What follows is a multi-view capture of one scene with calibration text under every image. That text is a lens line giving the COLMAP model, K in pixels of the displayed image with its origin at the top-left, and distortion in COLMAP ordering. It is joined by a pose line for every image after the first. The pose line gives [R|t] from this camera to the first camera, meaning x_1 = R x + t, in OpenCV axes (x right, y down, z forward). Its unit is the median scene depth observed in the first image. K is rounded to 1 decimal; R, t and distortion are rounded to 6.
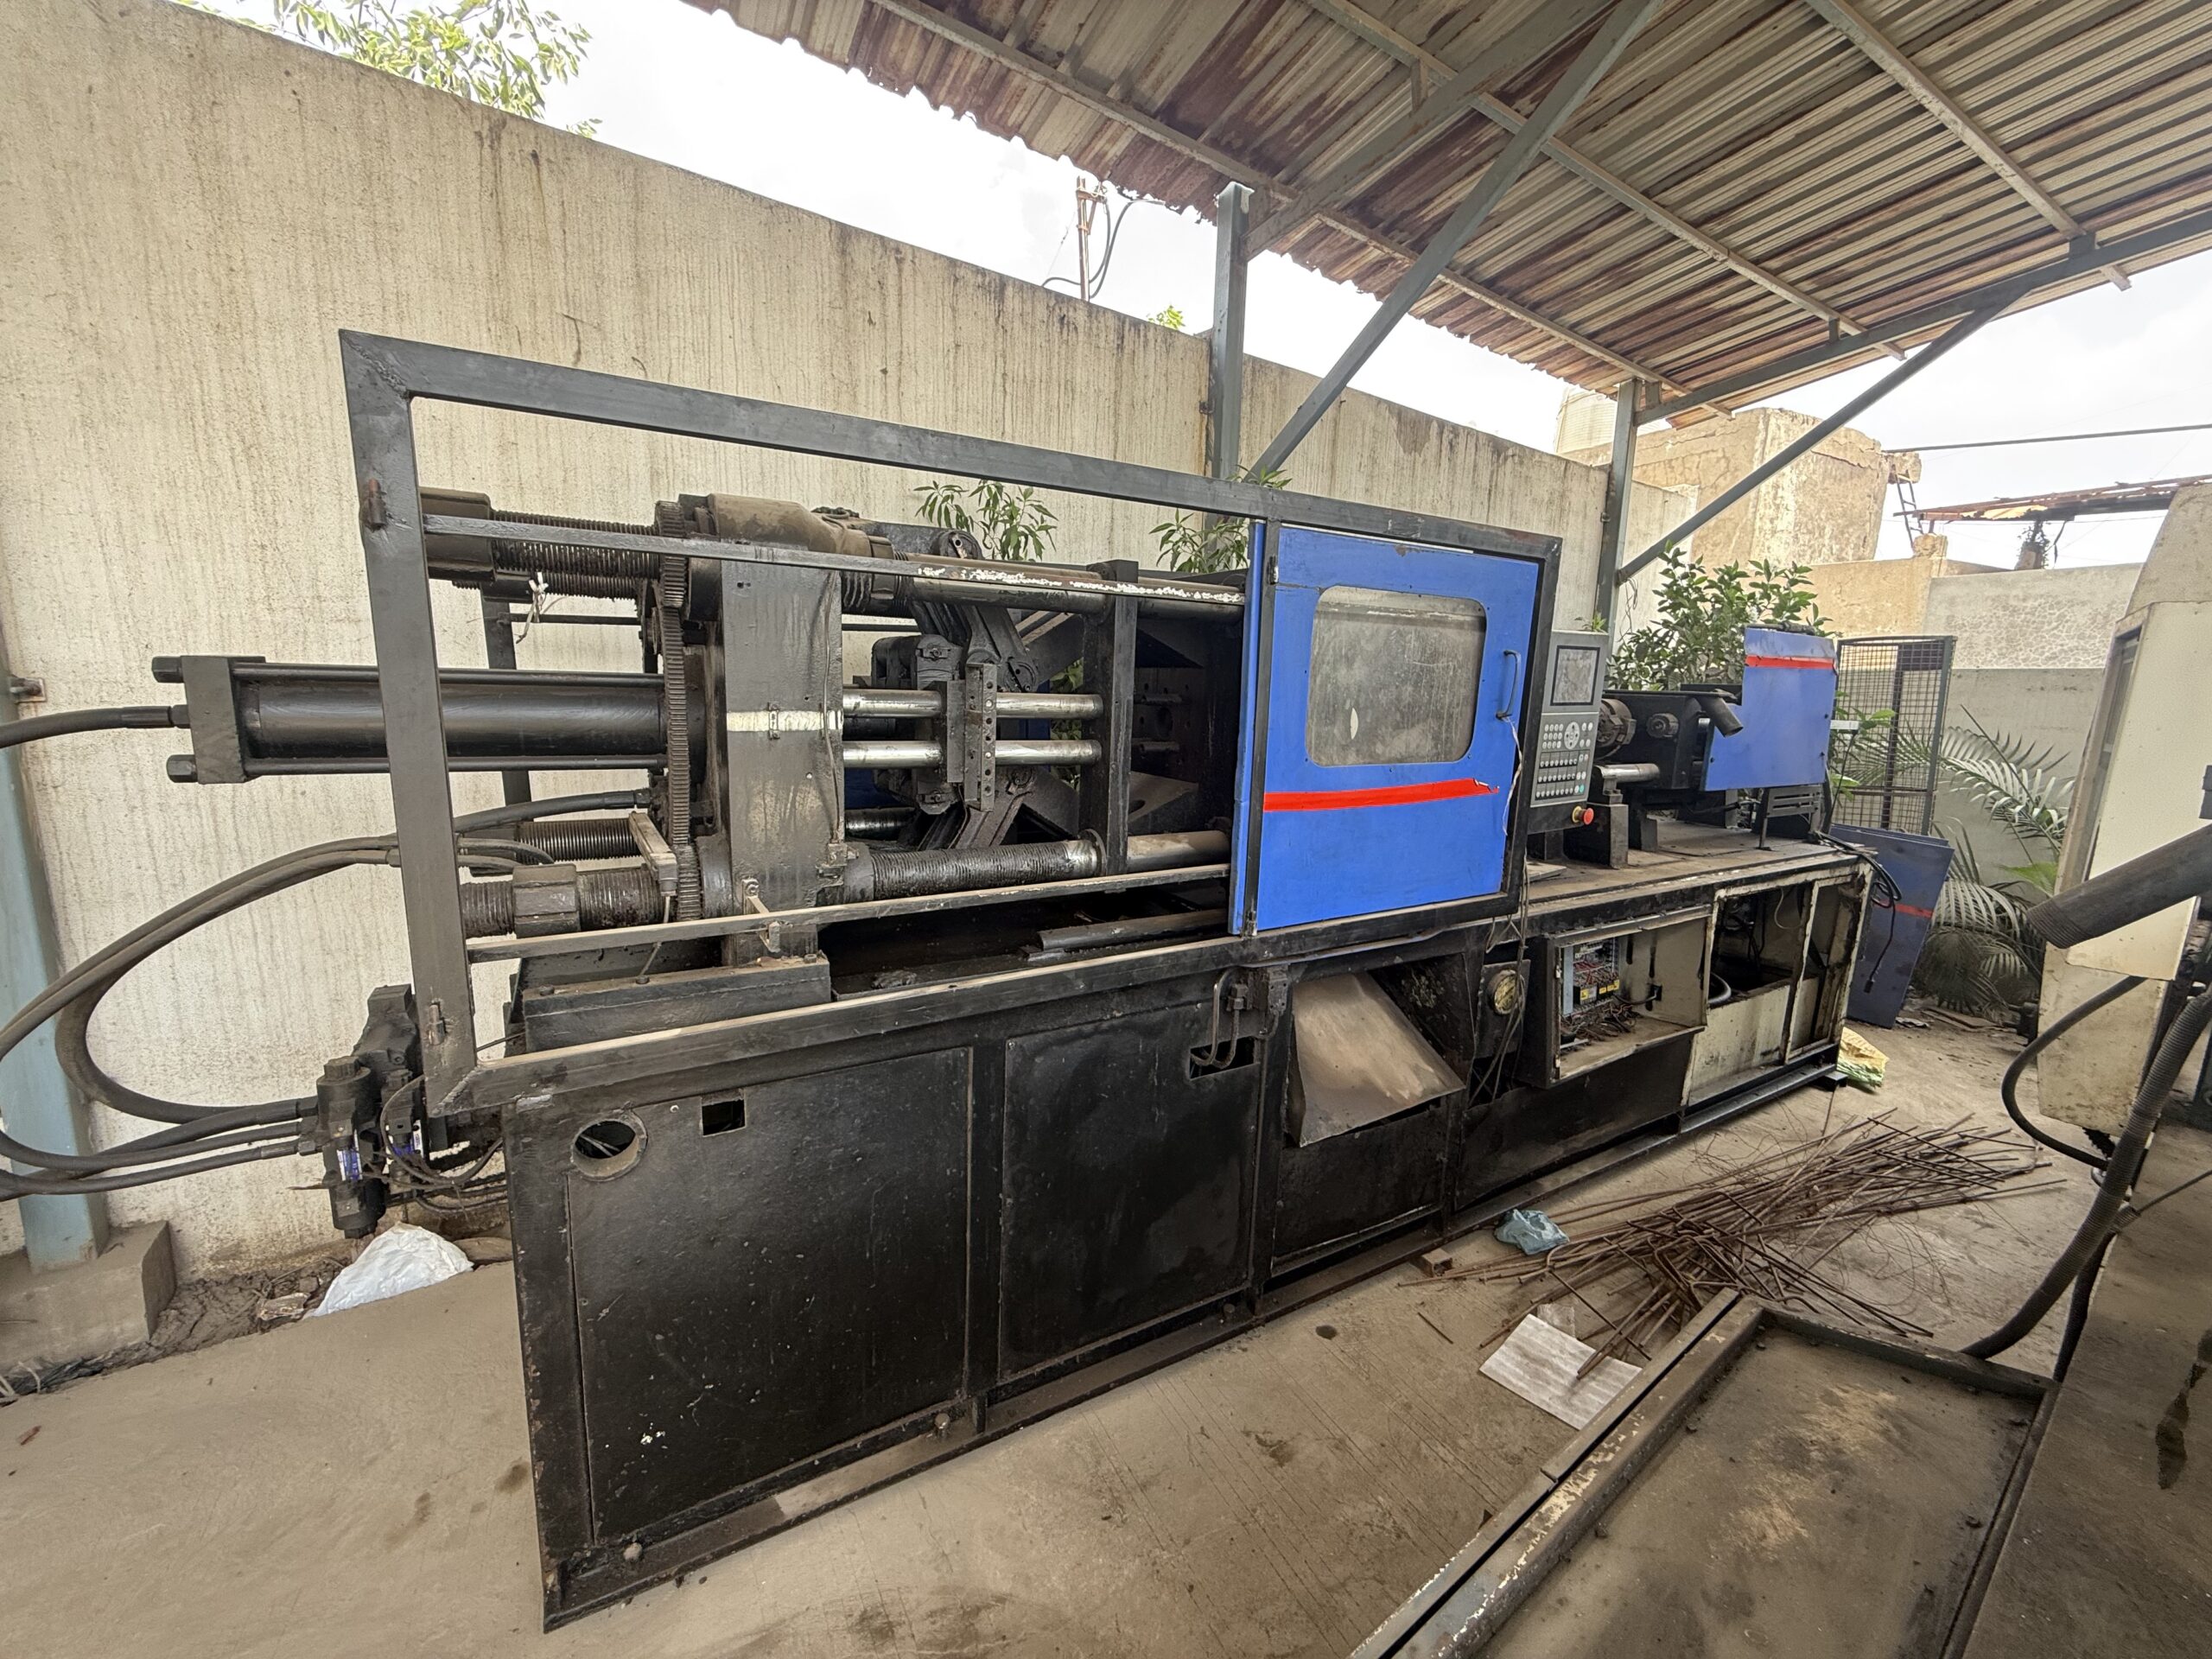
lens RADIAL K [[903.5, 0, 1111.4], [0, 903.5, 831.7], [0, 0, 1]] dist [0.001349, -0.000714]
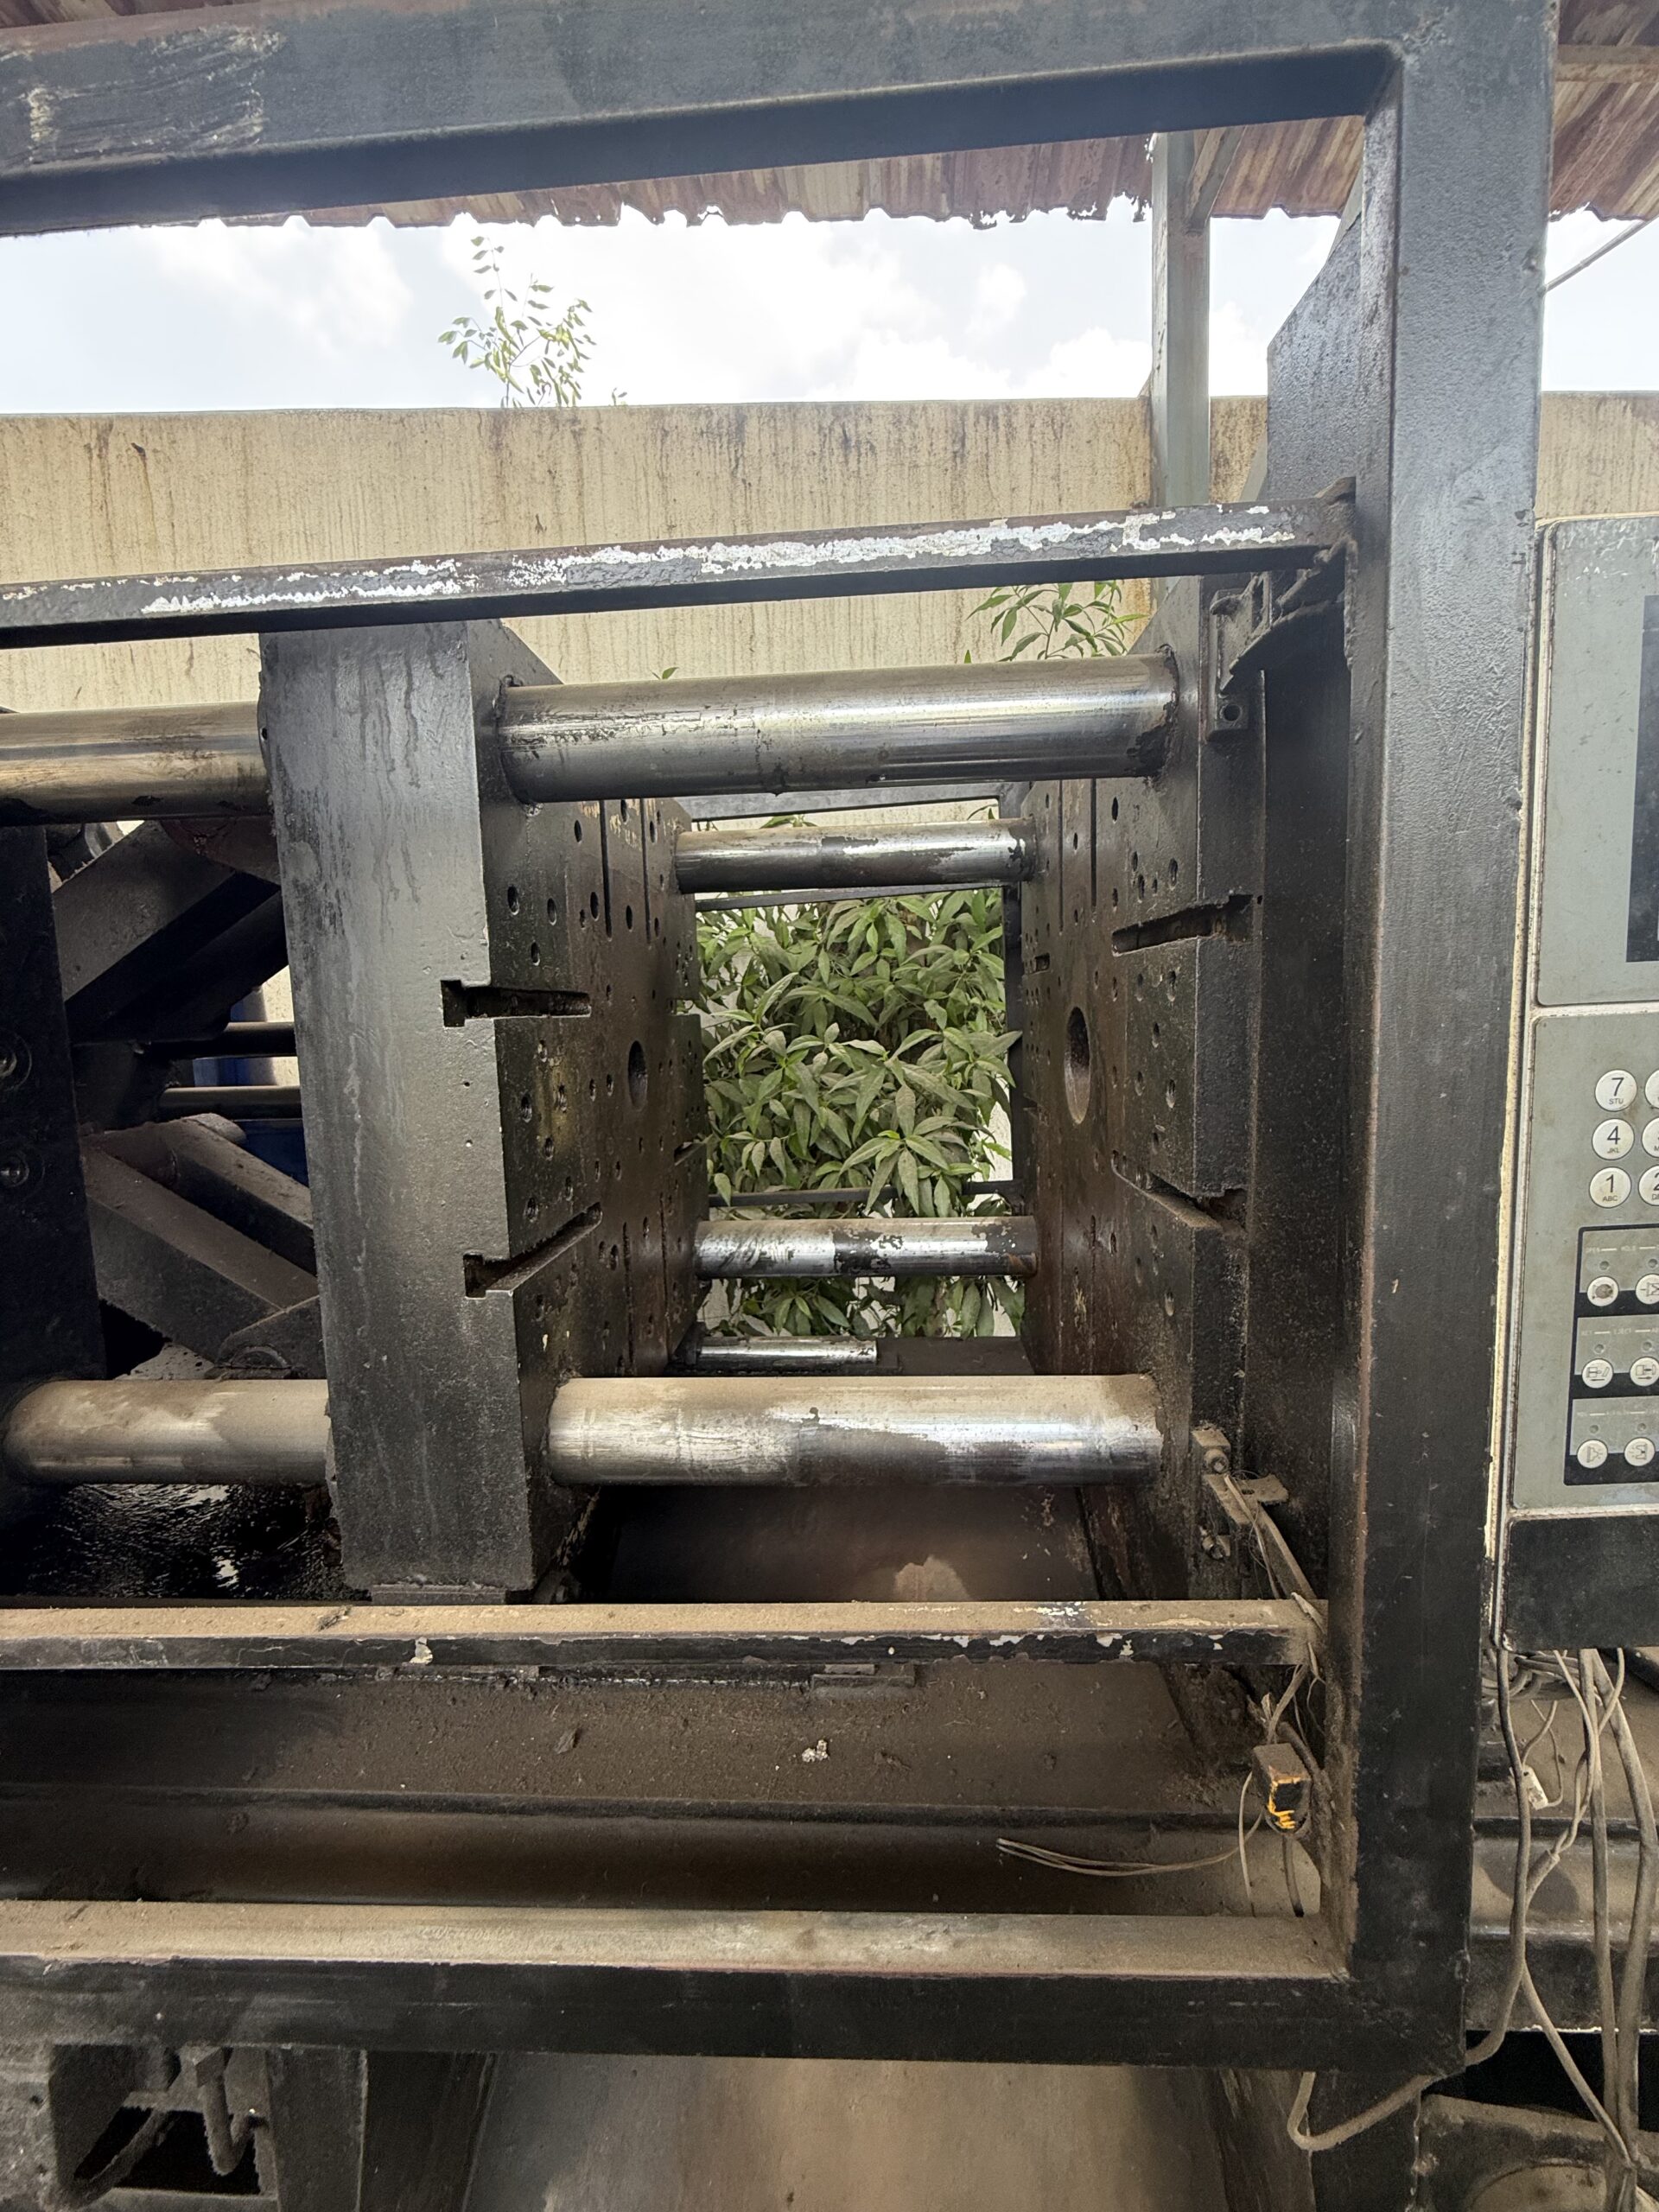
lens RADIAL K [[903.5, 0, 821.3], [0, 903.5, 1094.3], [0, 0, 1]] dist [0.001349, -0.000714]
pose [[0.824060, -0.005166, -0.566479, 0.327246], [-0.037737, 0.997237, -0.063990, -0.069448], [0.565244, 0.074108, 0.821588, 0.555006]]
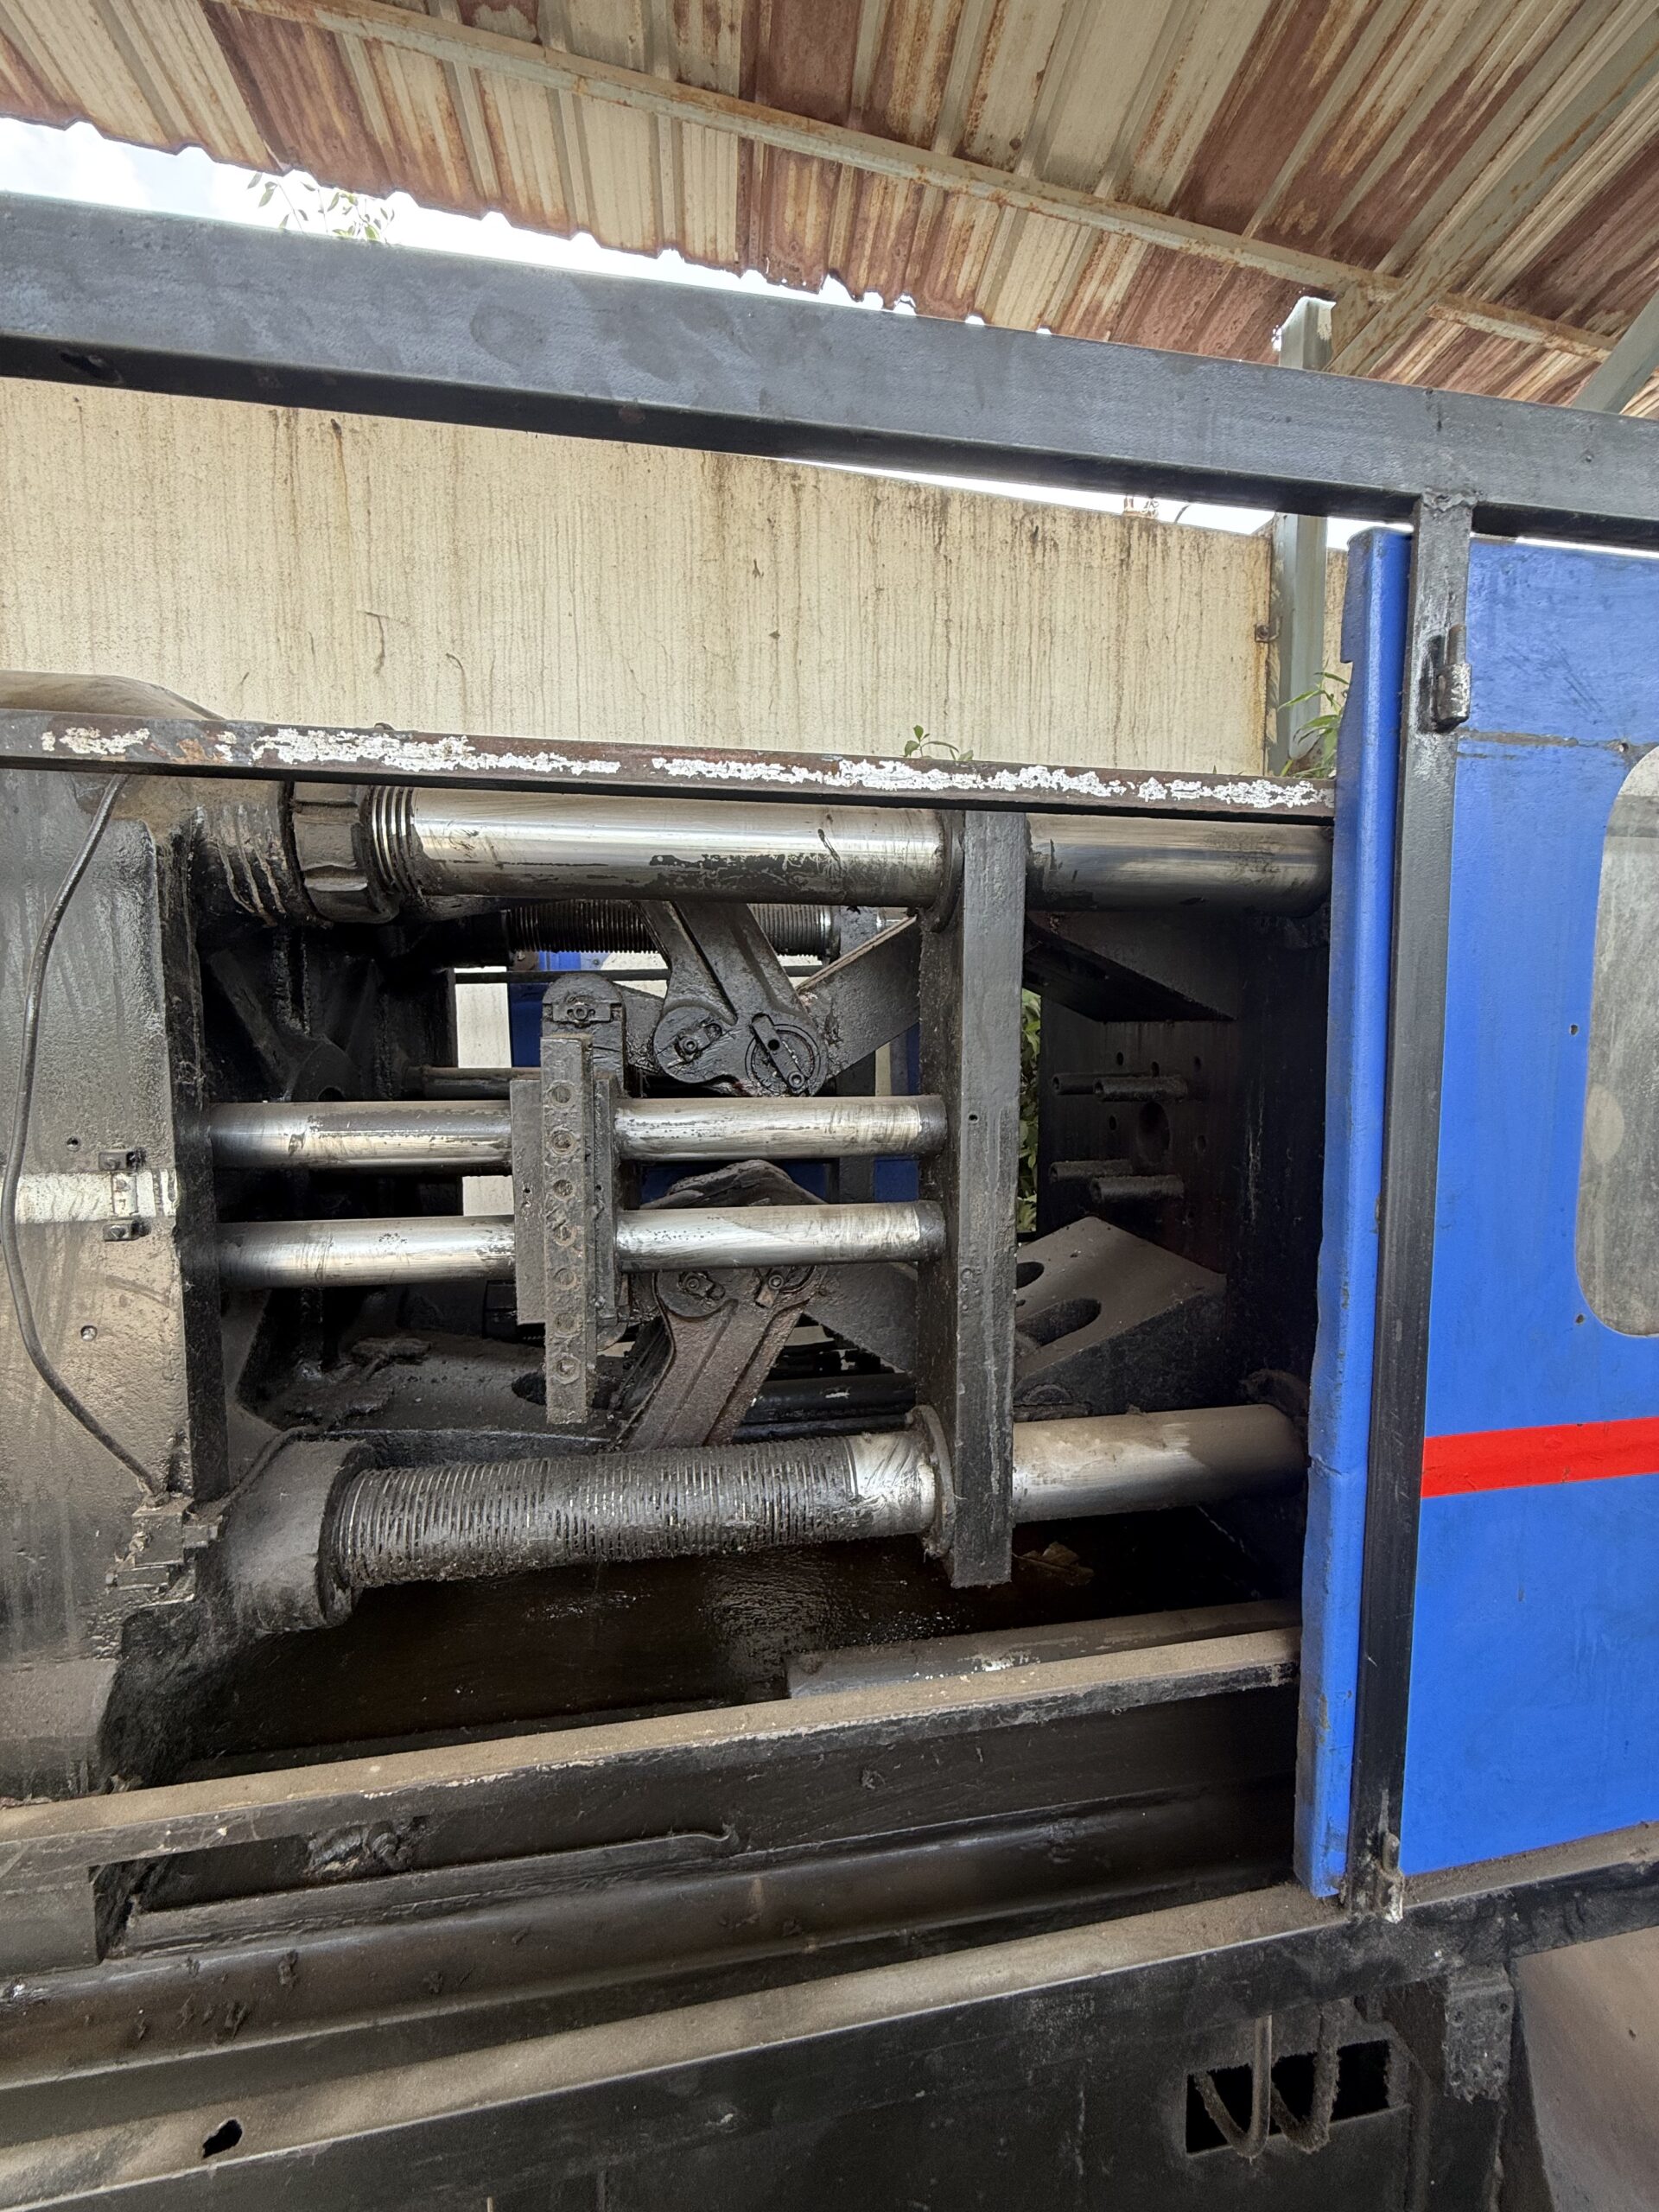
lens RADIAL K [[903.5, 0, 827.8], [0, 903.5, 1094.2], [0, 0, 1]] dist [0.001349, -0.000714]
pose [[0.932133, -0.004382, -0.362089, 0.054874], [-0.031284, 0.995214, -0.092579, -0.069322], [0.360761, 0.097624, 0.927535, 0.368072]]
